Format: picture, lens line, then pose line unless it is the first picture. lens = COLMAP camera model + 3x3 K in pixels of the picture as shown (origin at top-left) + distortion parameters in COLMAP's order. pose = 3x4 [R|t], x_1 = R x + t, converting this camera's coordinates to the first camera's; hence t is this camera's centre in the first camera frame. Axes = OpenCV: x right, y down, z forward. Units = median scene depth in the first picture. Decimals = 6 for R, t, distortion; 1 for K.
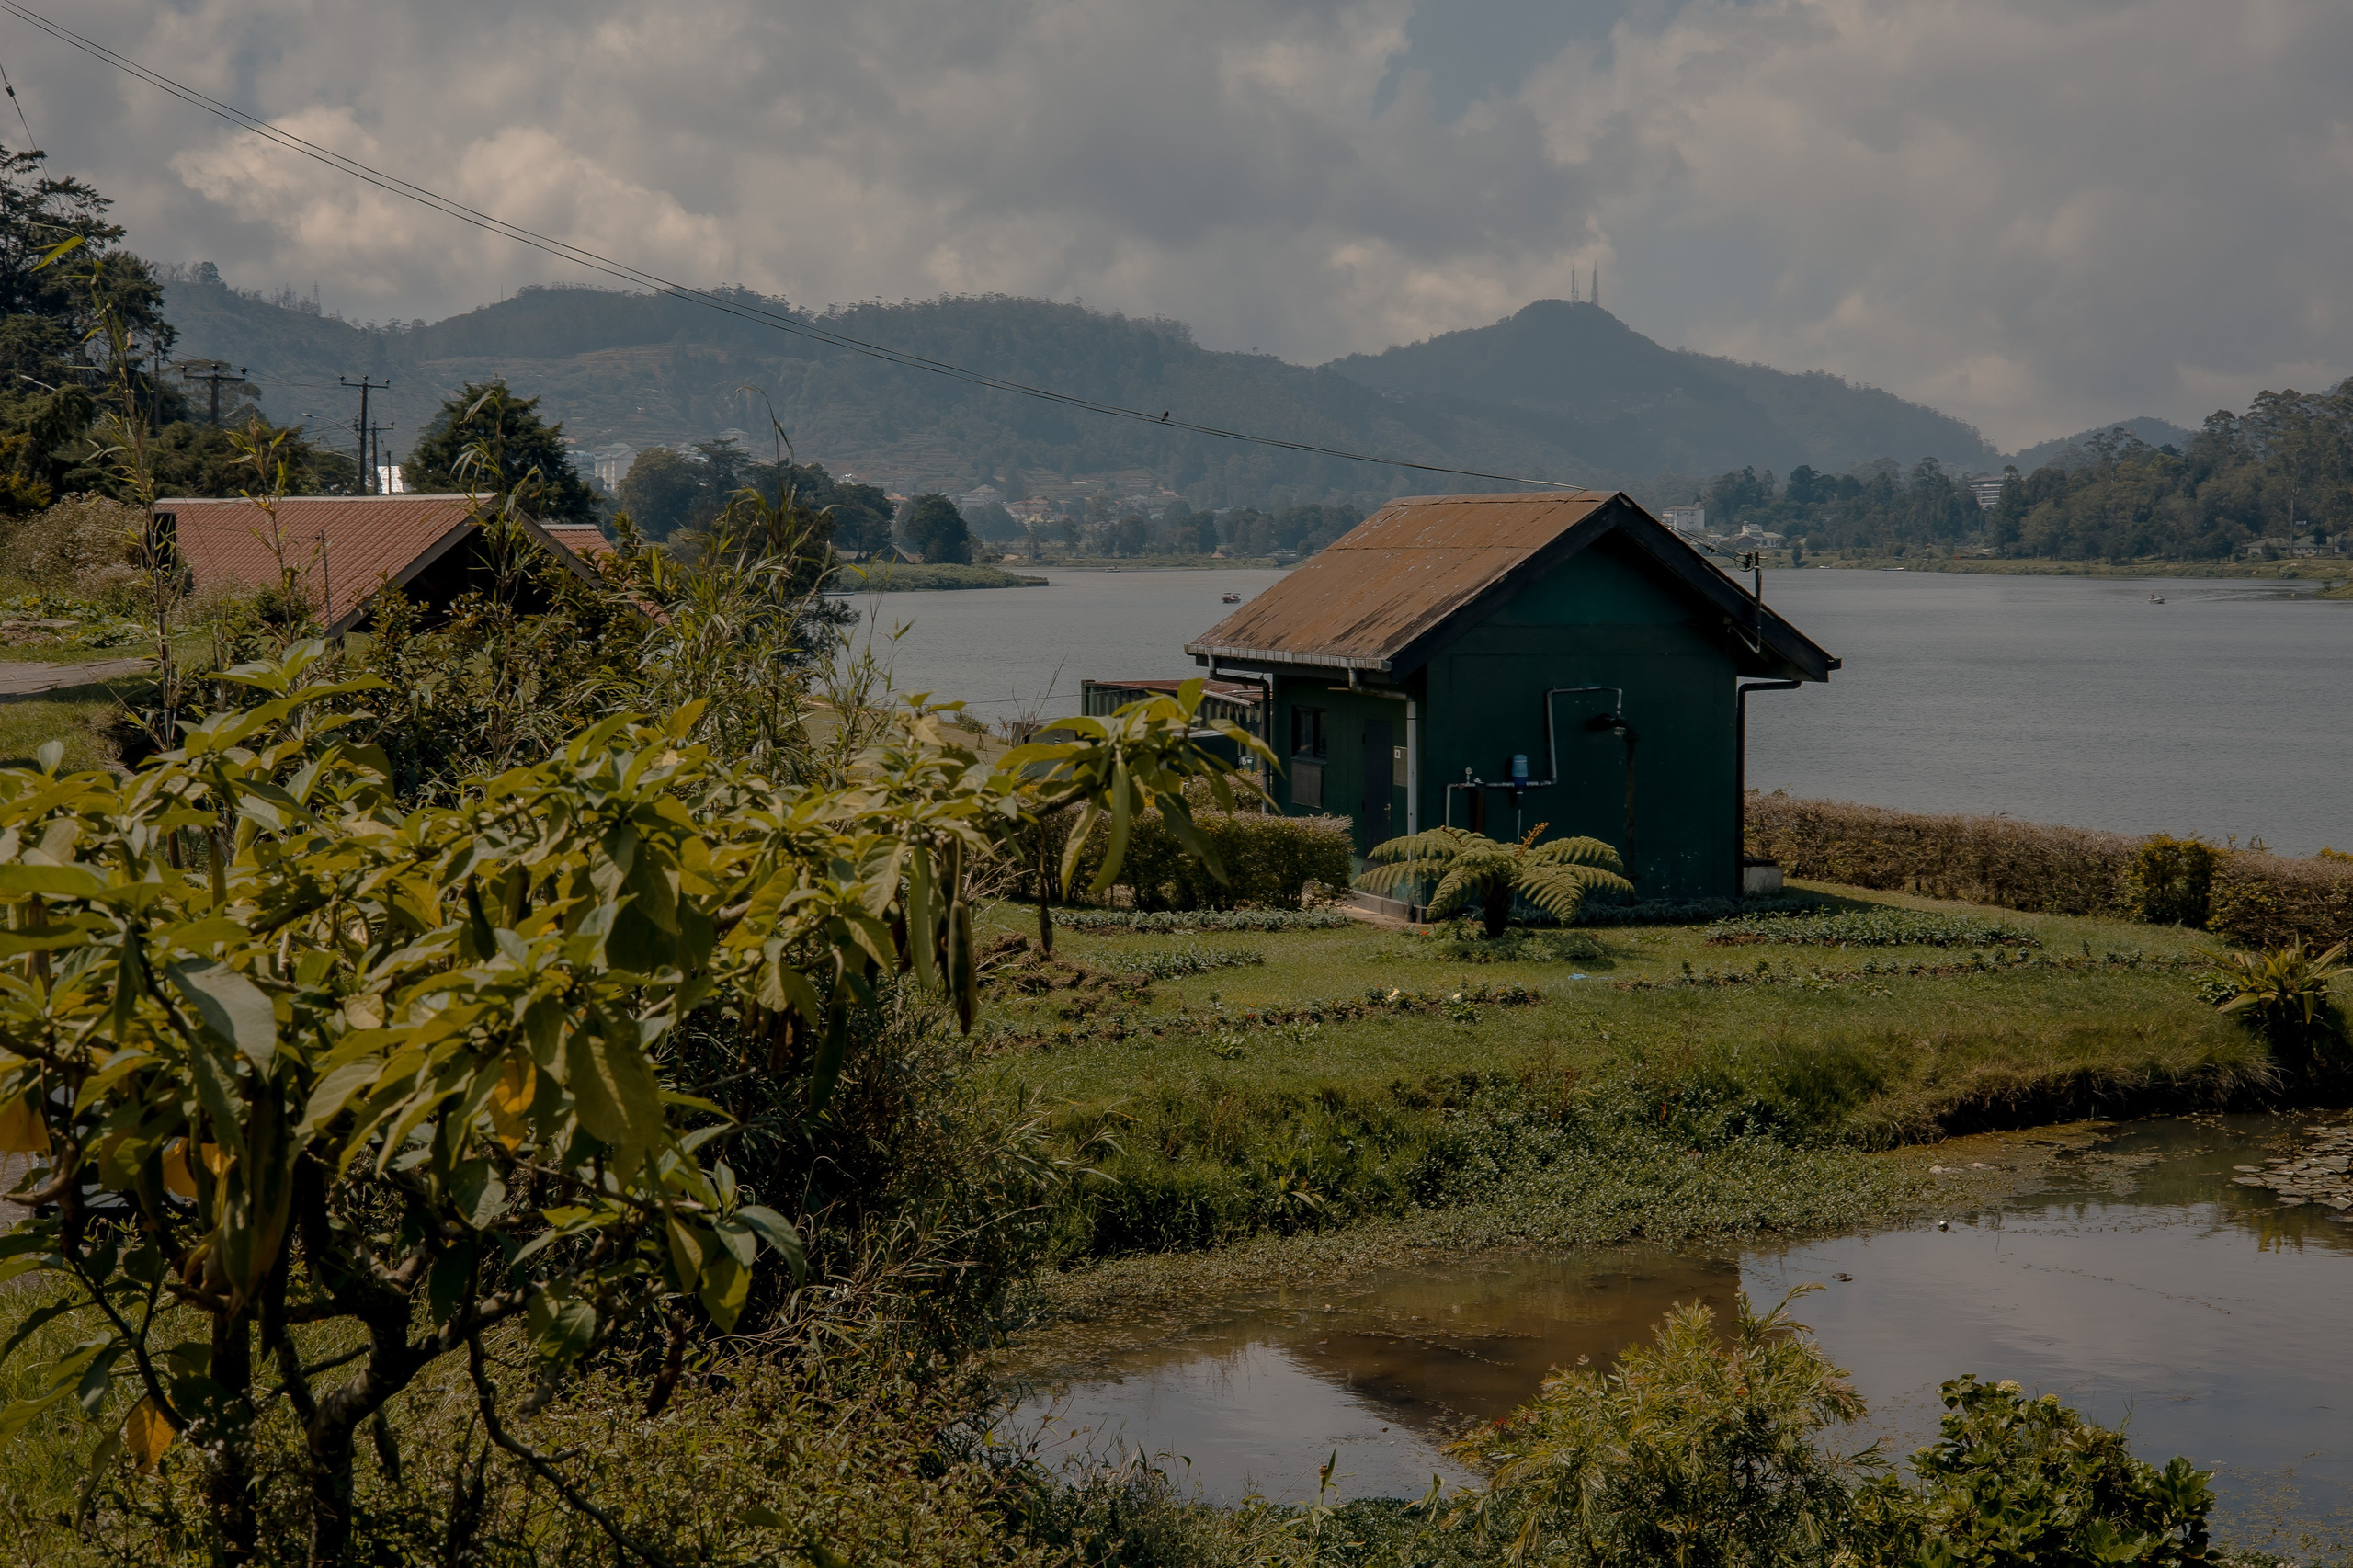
lens RADIAL K [[3125.7, 0, 1176.5], [0, 3125.7, 784.0], [0, 0, 1]] dist [0.048477, -0.176343]
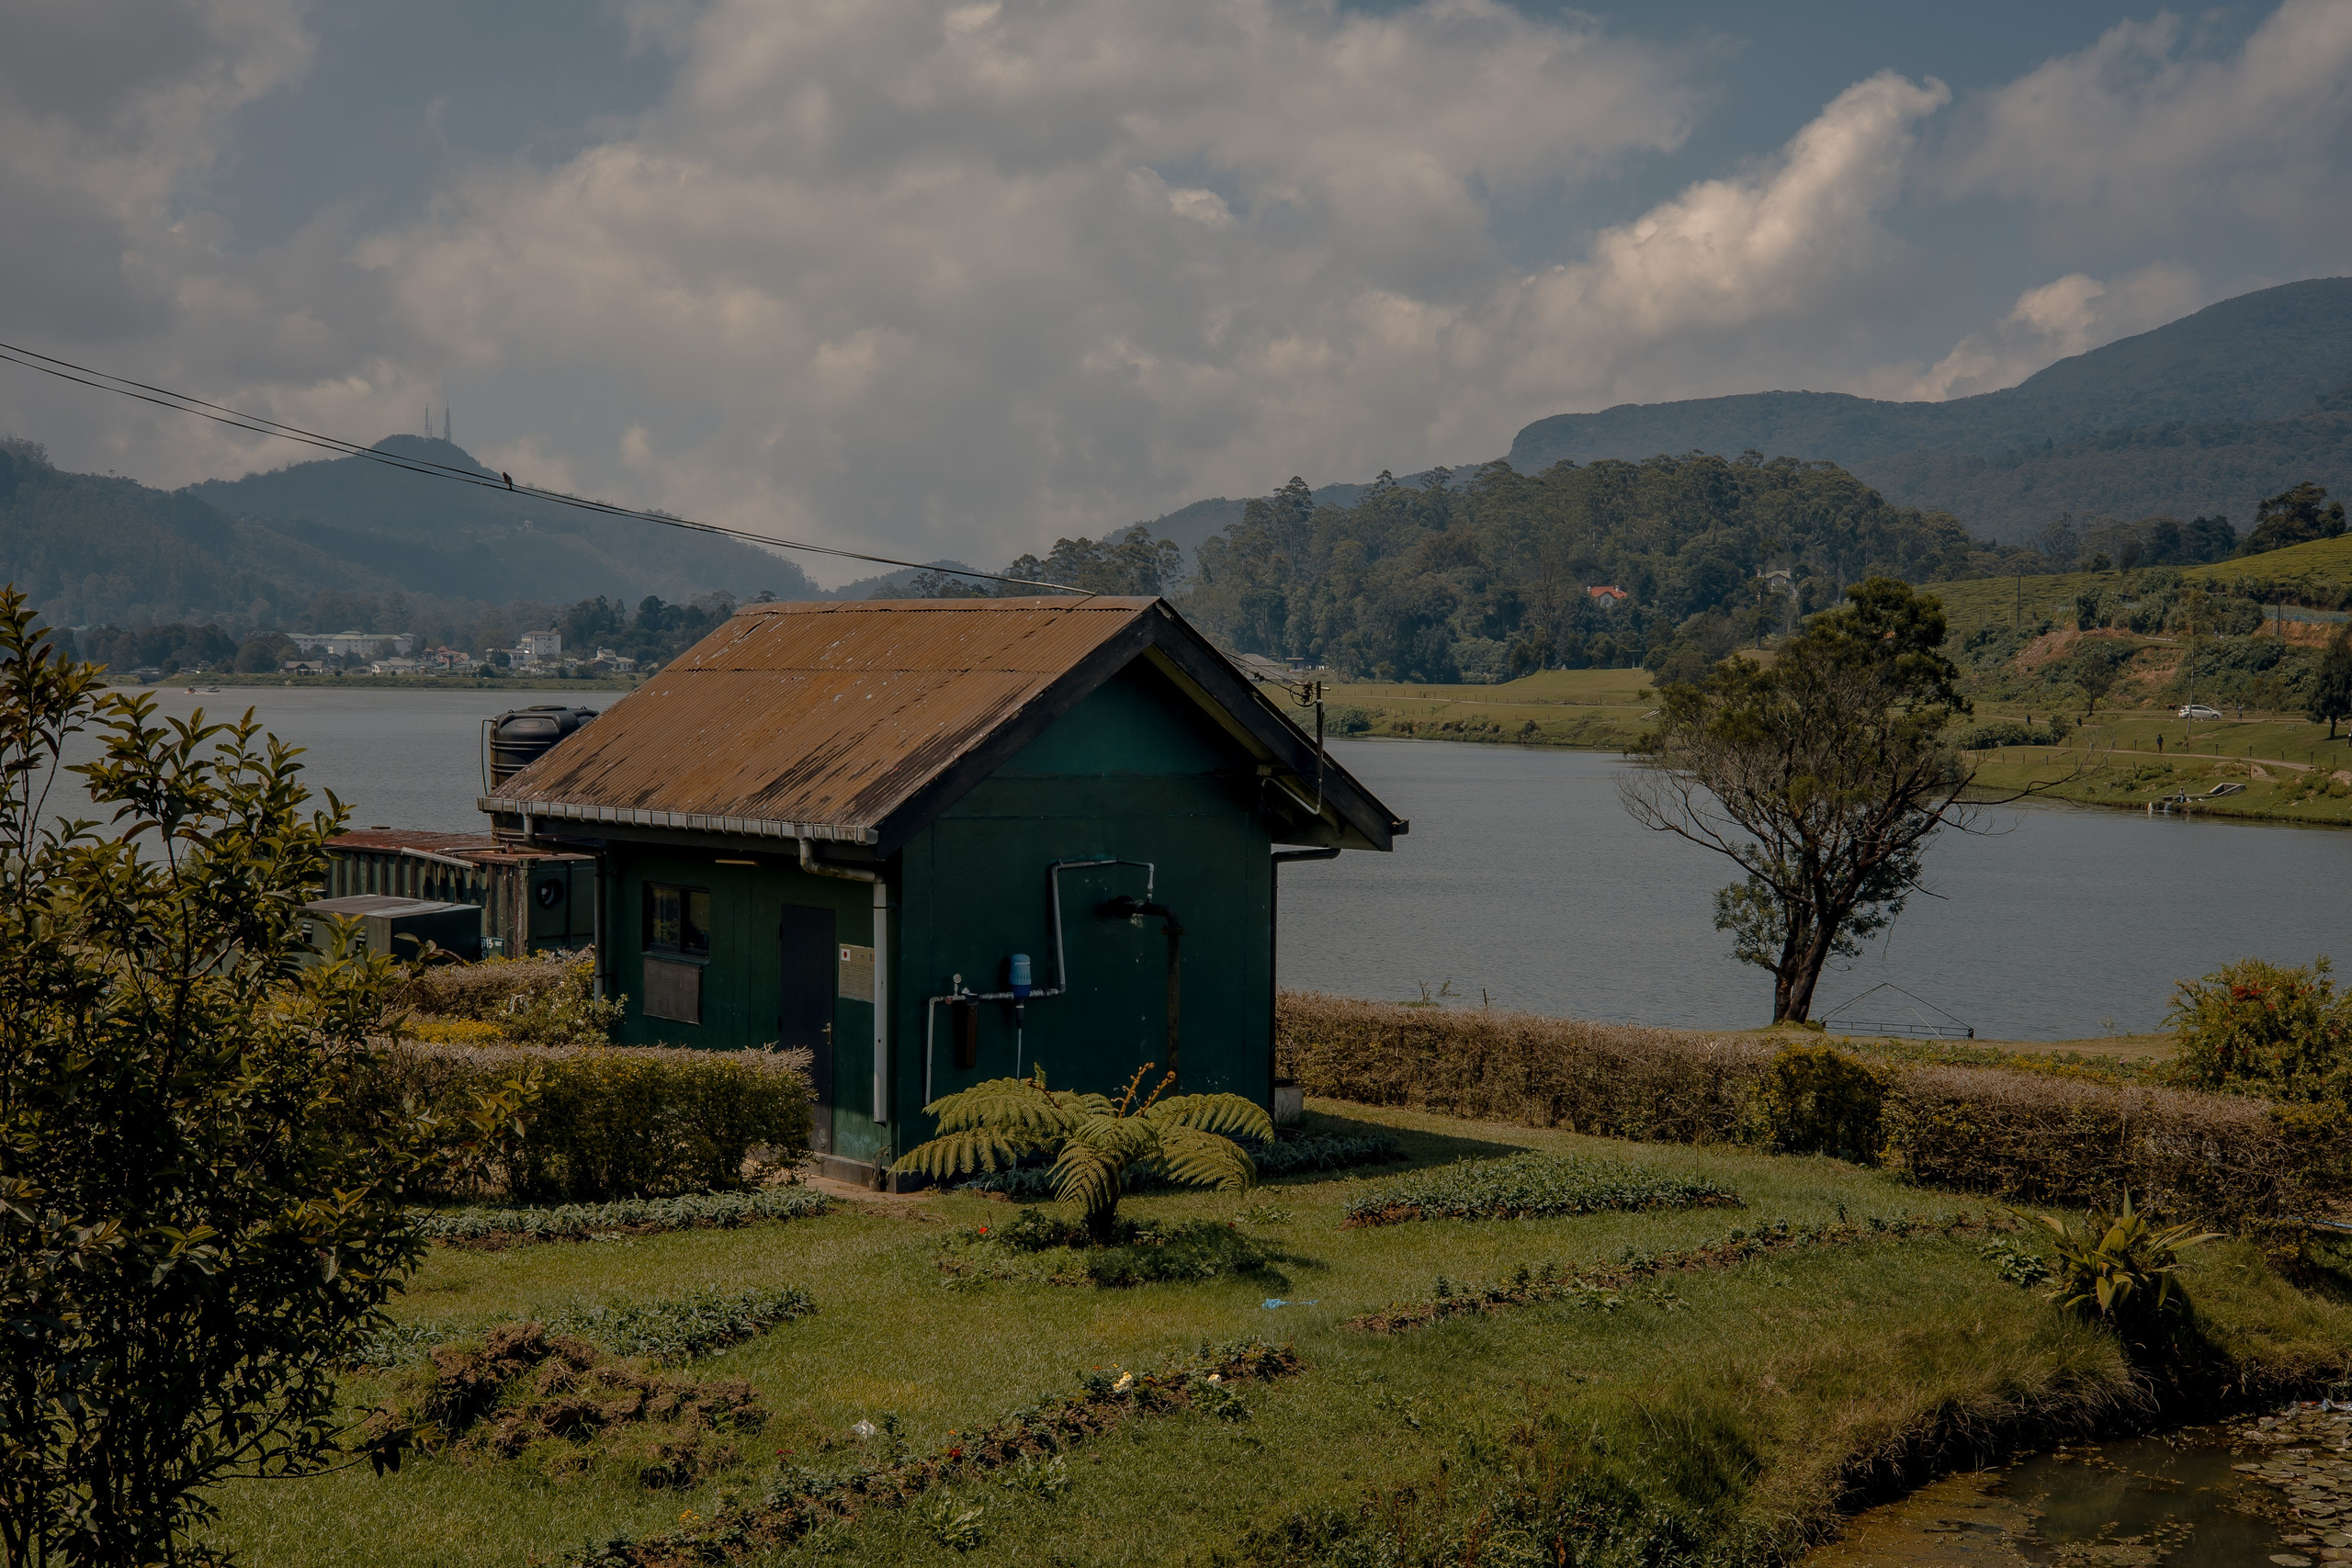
lens RADIAL K [[3124.1, 0, 1176.0], [0, 3124.1, 784.0], [0, 0, 1]] dist [0.048477, -0.176343]
pose [[0.947046, -0.000026, 0.321099, -0.091446], [0.012592, 0.999234, -0.037057, -0.021907], [-0.320852, 0.039138, 0.946320, 0.299765]]
